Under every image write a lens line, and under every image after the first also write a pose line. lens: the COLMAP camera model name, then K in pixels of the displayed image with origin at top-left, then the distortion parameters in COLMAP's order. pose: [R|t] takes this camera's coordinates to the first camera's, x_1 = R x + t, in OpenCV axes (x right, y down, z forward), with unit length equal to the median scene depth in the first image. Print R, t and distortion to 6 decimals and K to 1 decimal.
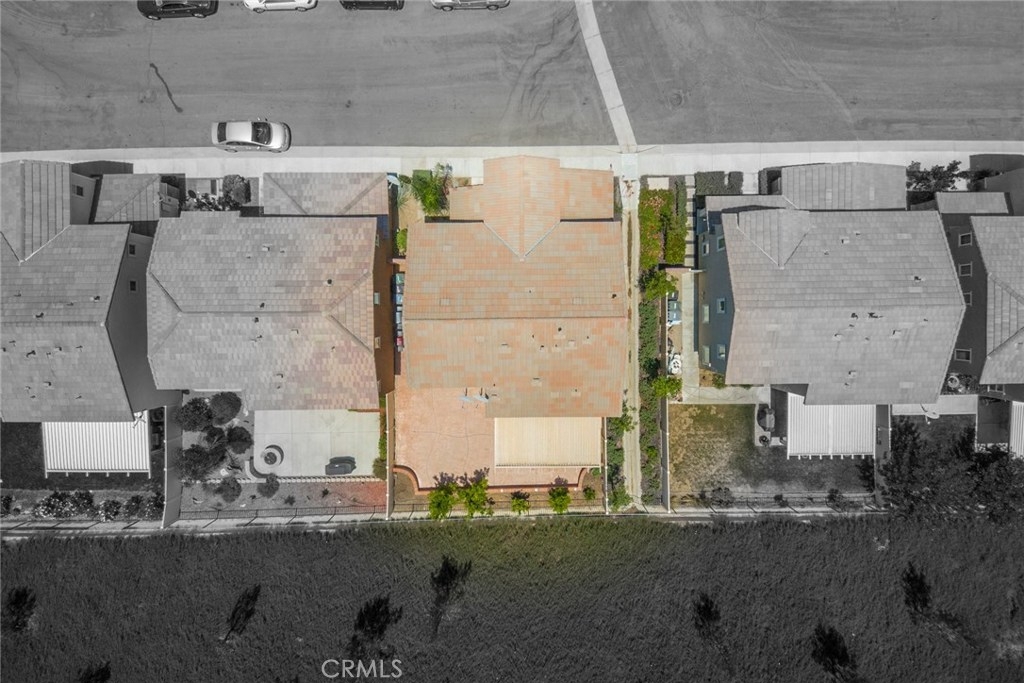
lens RADIAL K [[609.4, 0, 523.8], [0, 609.4, 336.7], [0, 0, 1]] dist [0.076944, -0.105297]
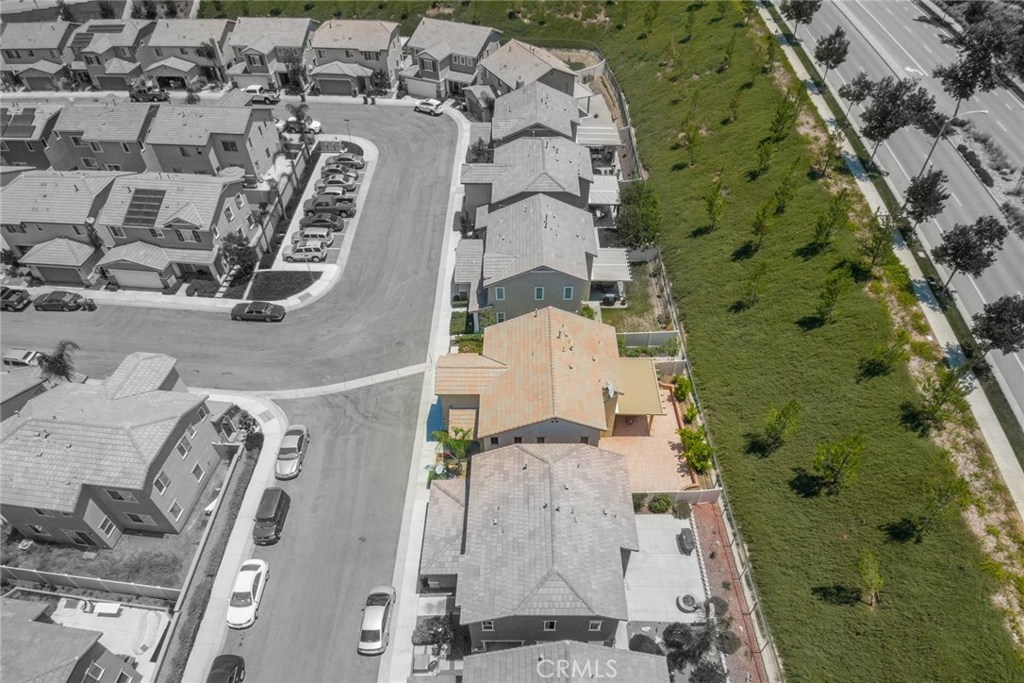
lens RADIAL K [[616.7, 0, 522.4], [0, 616.7, 411.1], [0, 0, 1]] dist [0.061483, -0.088871]
pose [[0.008128, -0.745533, 0.666419, -0.866040], [0.999497, -0.014365, -0.028261, -0.047150], [0.030642, 0.666314, 0.745041, 0.003120]]
